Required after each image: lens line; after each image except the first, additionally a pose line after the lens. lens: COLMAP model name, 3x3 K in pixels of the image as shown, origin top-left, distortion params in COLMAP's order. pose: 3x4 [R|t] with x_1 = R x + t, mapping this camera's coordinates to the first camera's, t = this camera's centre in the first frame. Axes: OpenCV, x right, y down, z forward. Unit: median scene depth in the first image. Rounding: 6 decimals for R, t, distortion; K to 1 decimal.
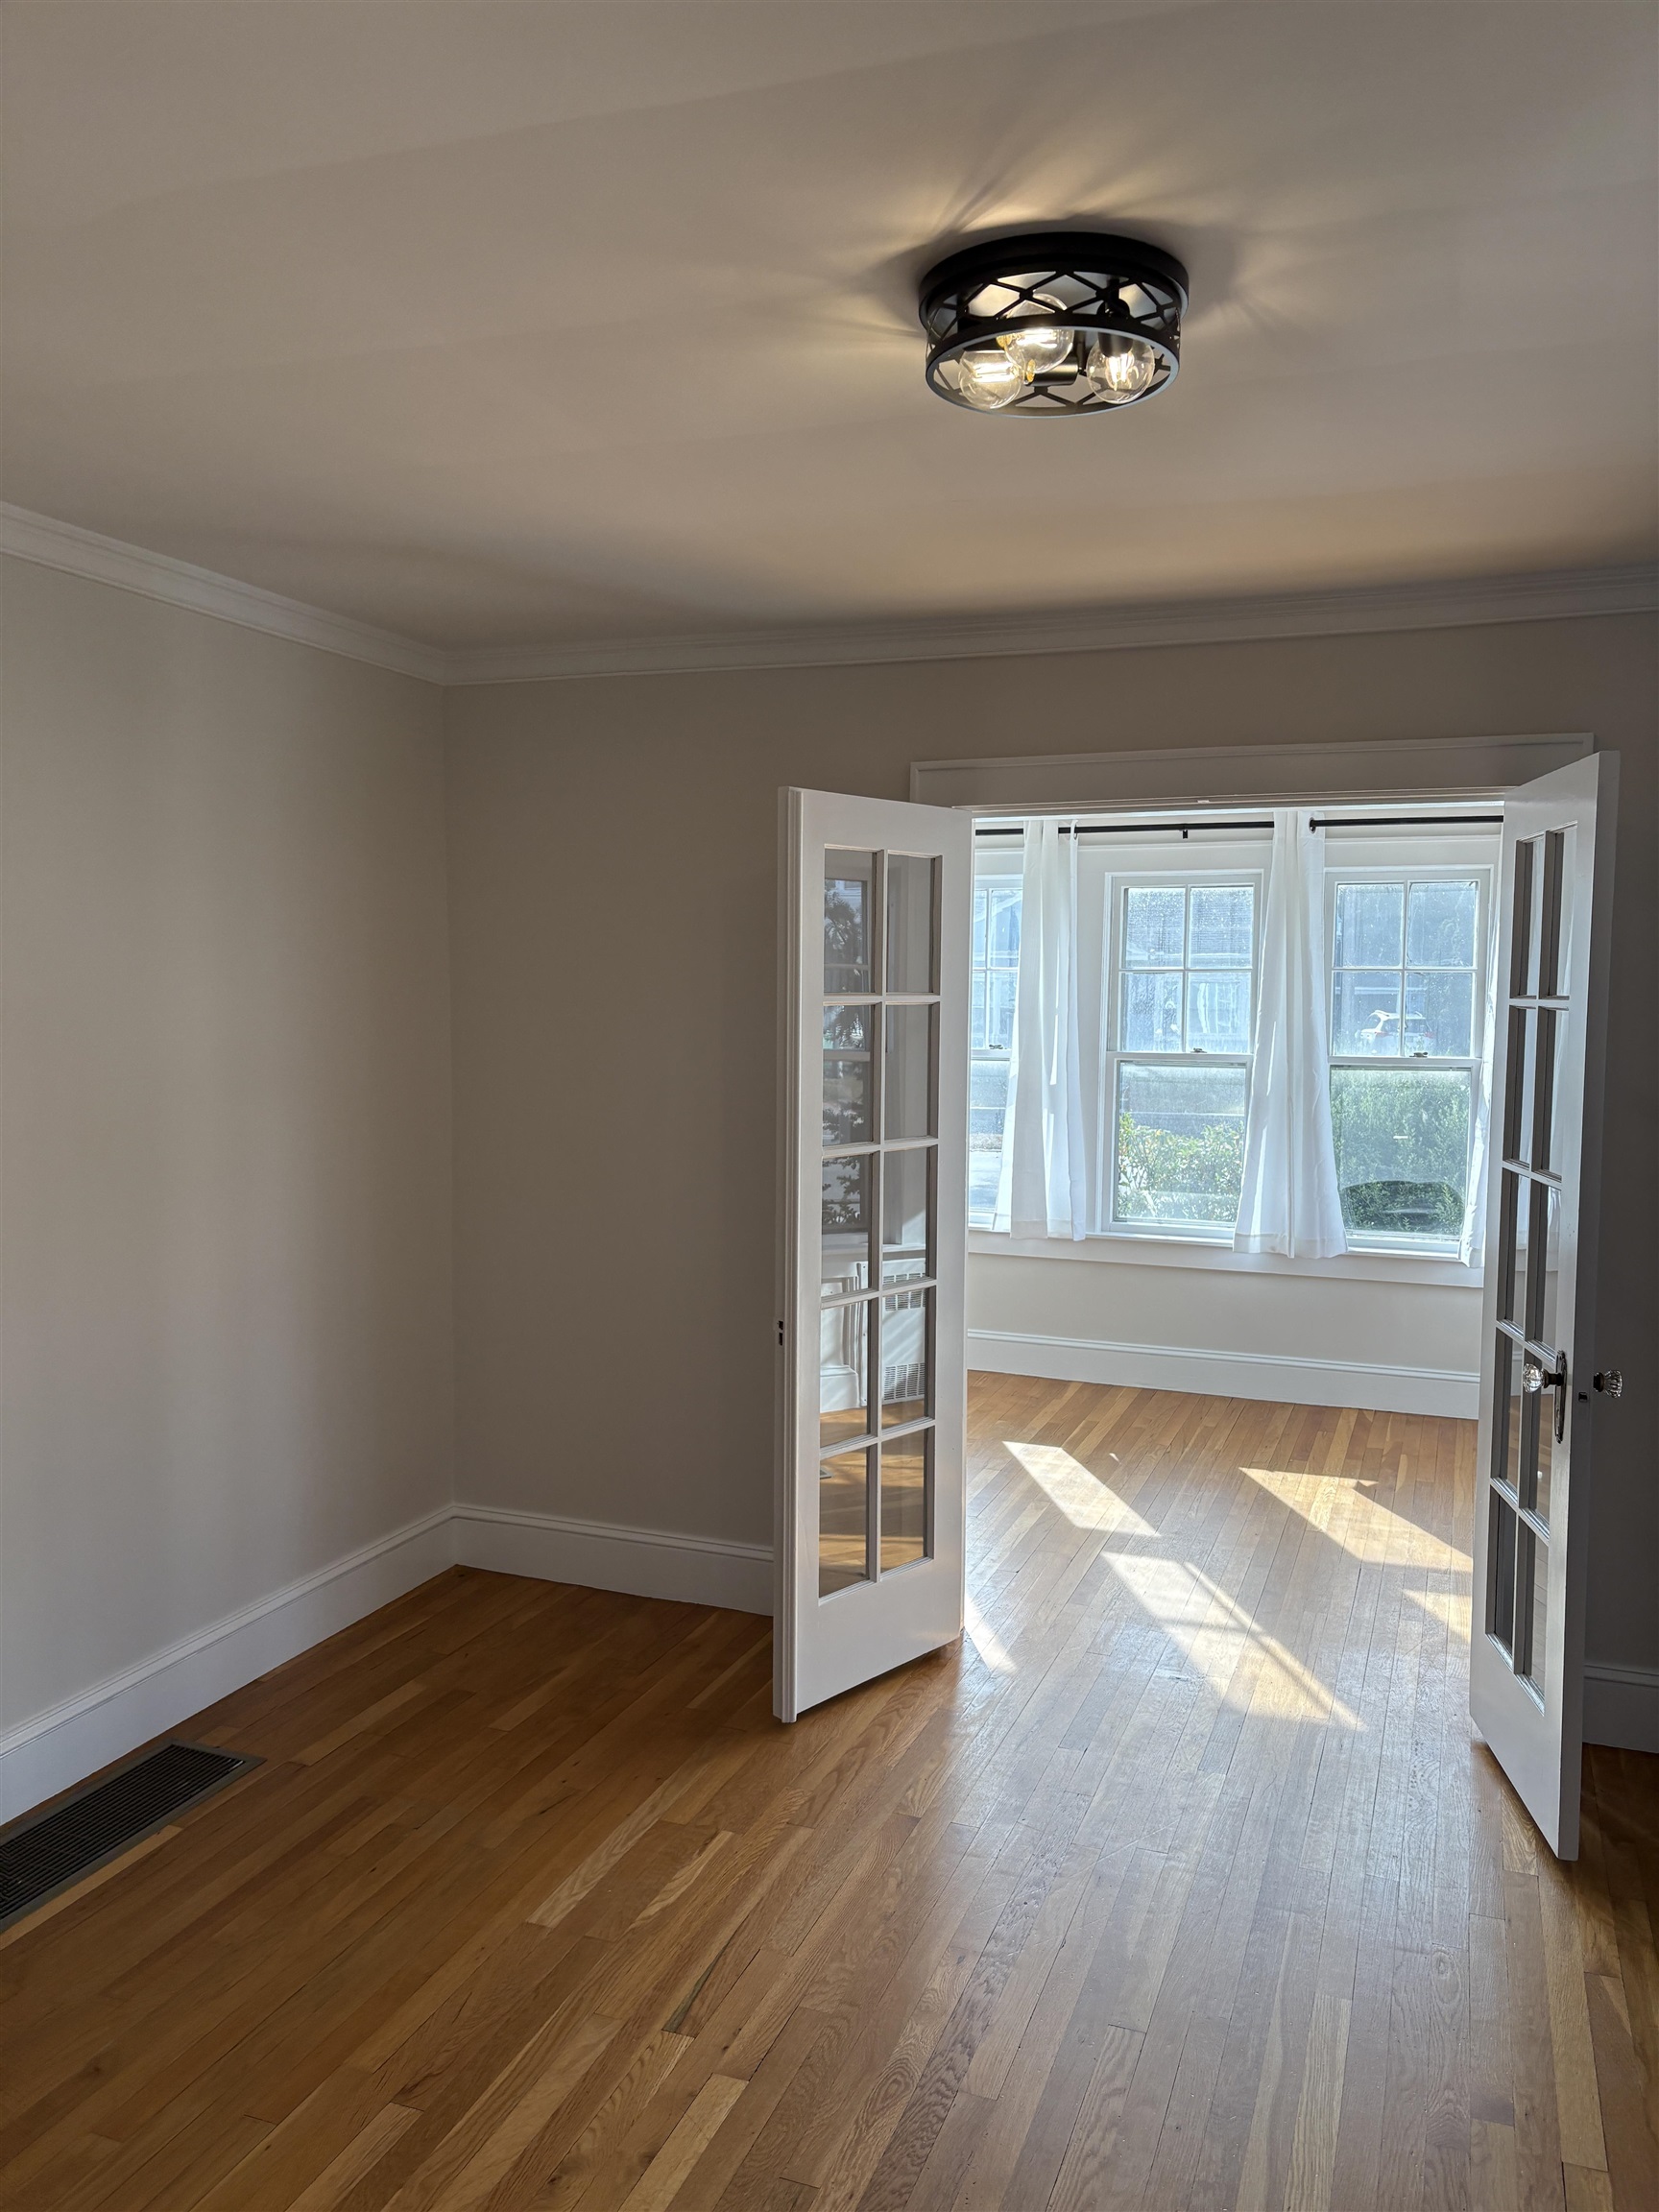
lens RADIAL K [[1653.0, 0, 839.2], [0, 1653.0, 1119.9], [0, 0, 1]] dist [0.039055, -0.047039]
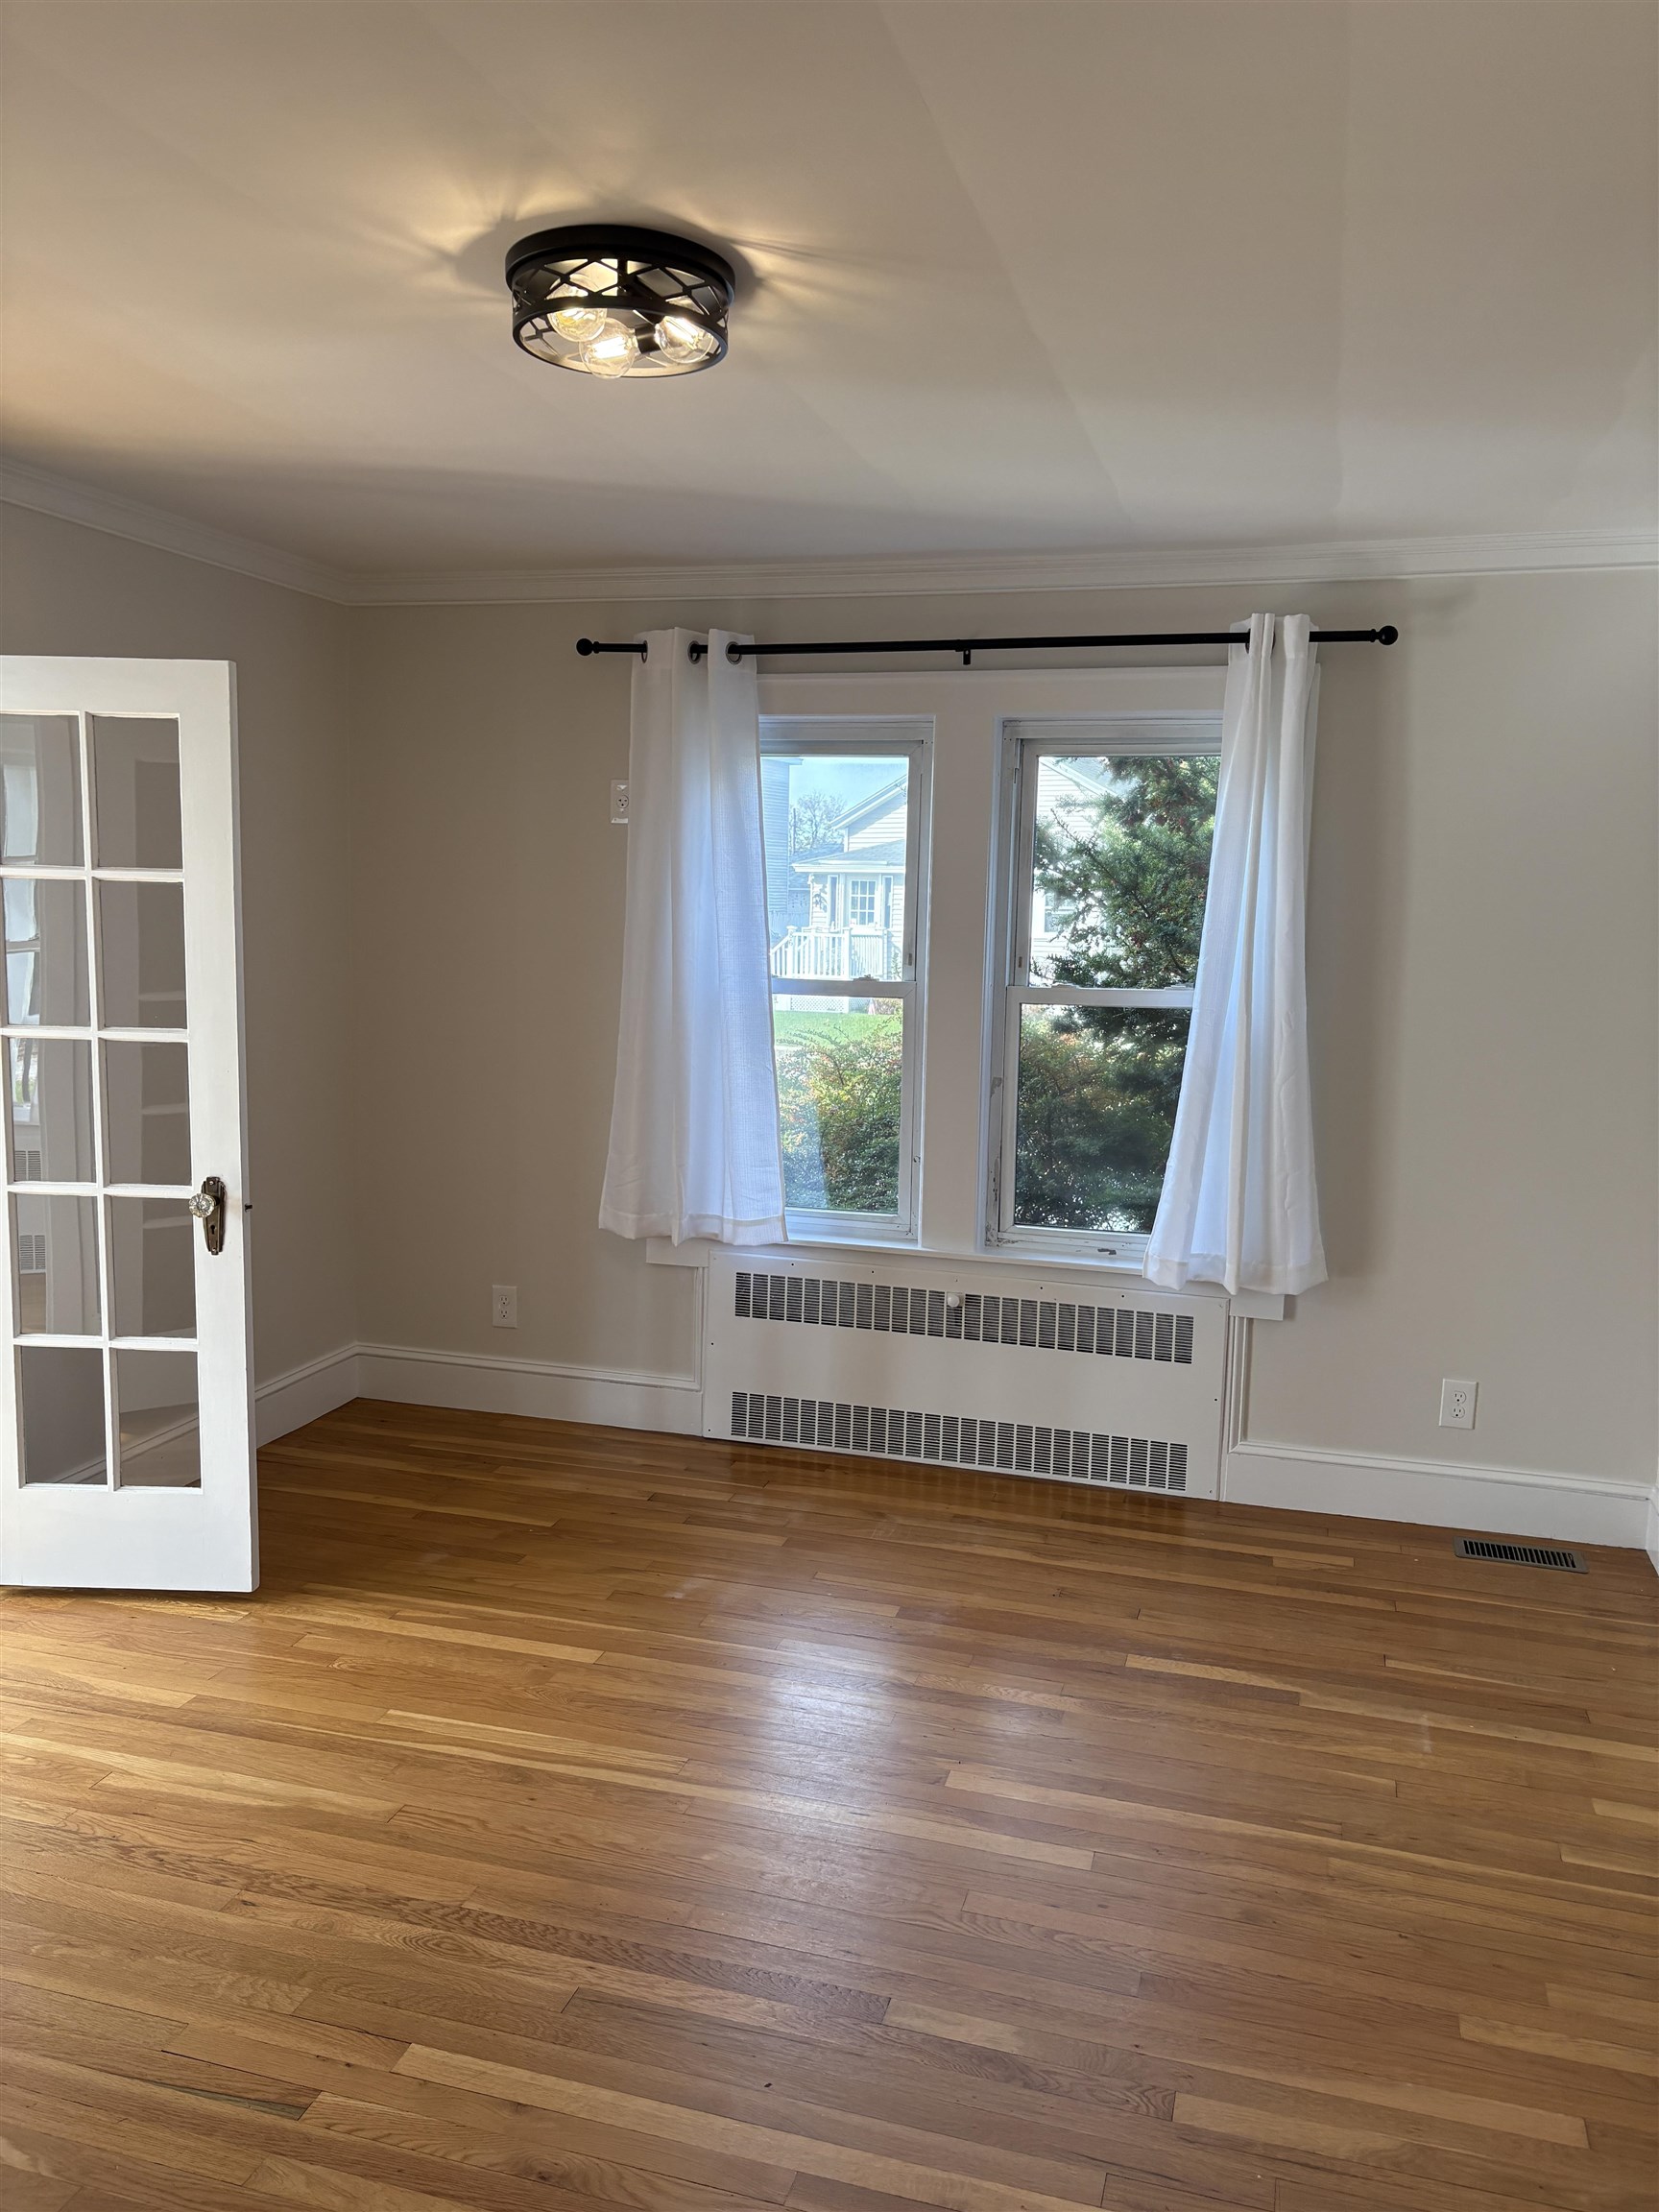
lens RADIAL K [[1653.0, 0, 847.4], [0, 1653.0, 1114.9], [0, 0, 1]] dist [0.039055, -0.047039]
pose [[-0.074264, -0.138308, 0.987601, -0.621055], [0.057782, 0.988075, 0.142719, -0.037062], [-0.995563, 0.067664, -0.065387, 0.527573]]
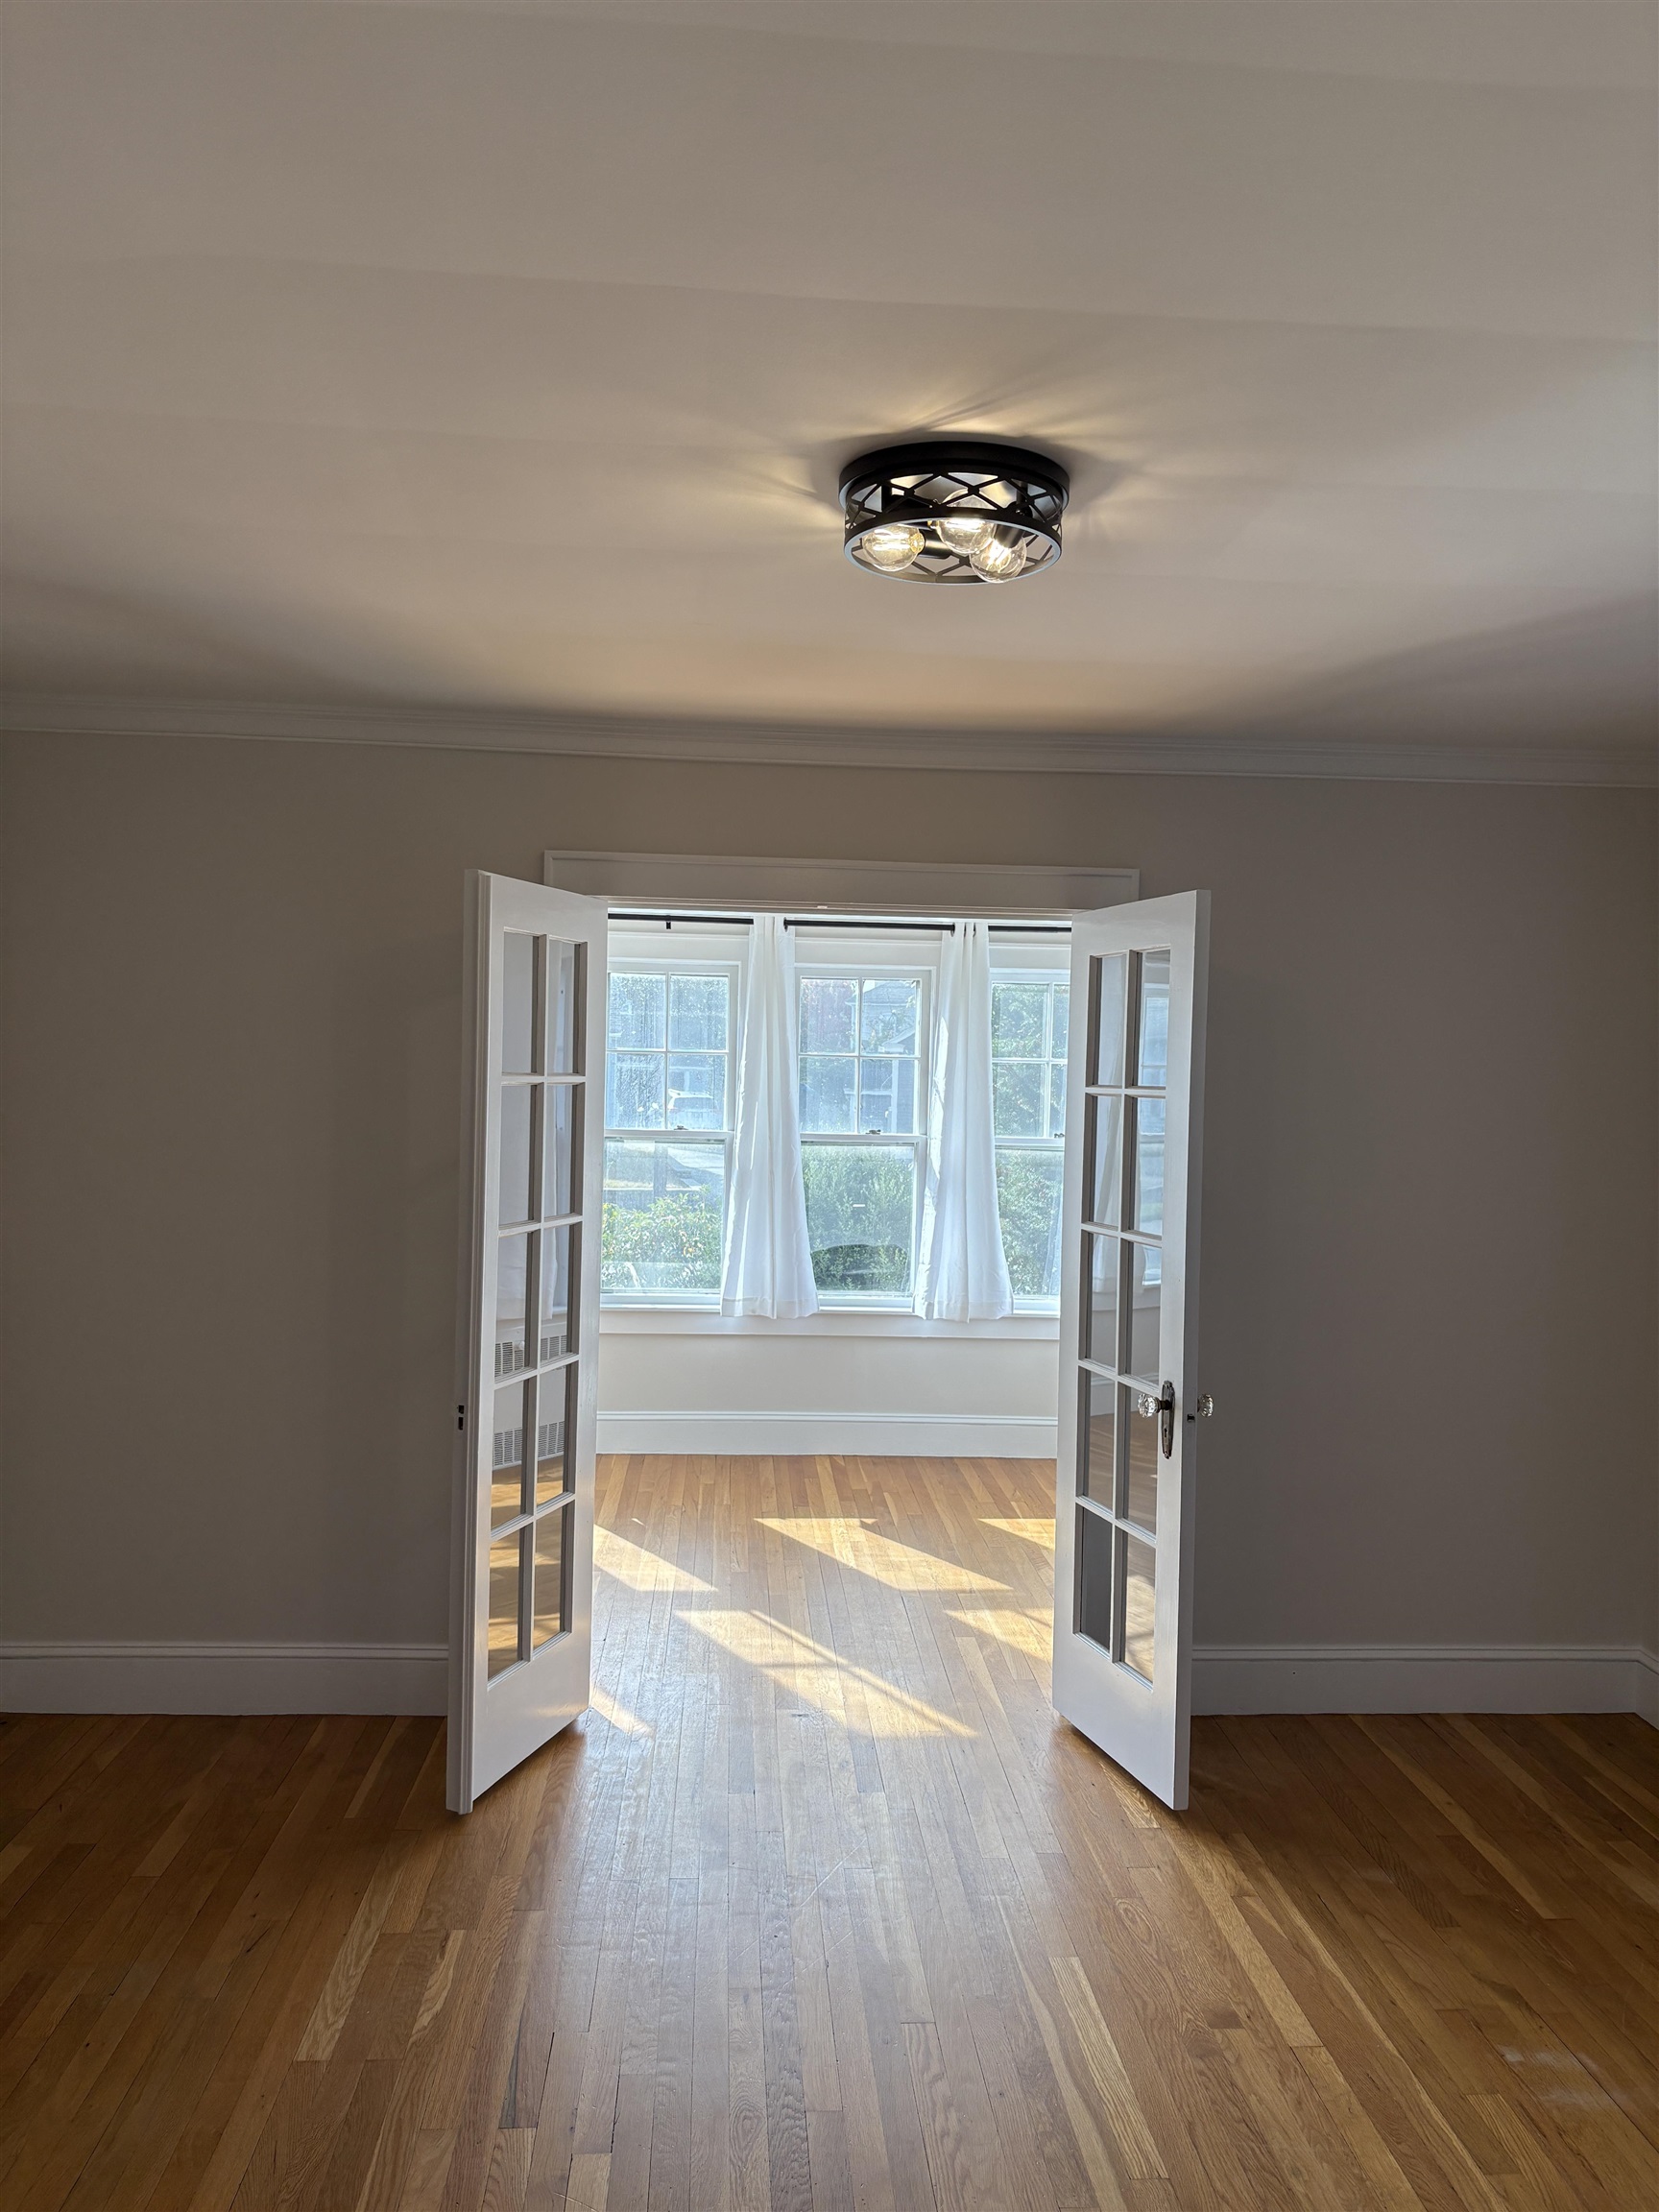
lens RADIAL K [[1653.0, 0, 825.0], [0, 1653.0, 1123.8], [0, 0, 1]] dist [0.039055, -0.047039]
pose [[0.913552, 0.000227, 0.406723, -0.234566], [0.016861, 0.999119, -0.038429, -0.004306], [-0.406373, 0.041965, 0.912743, -0.002147]]
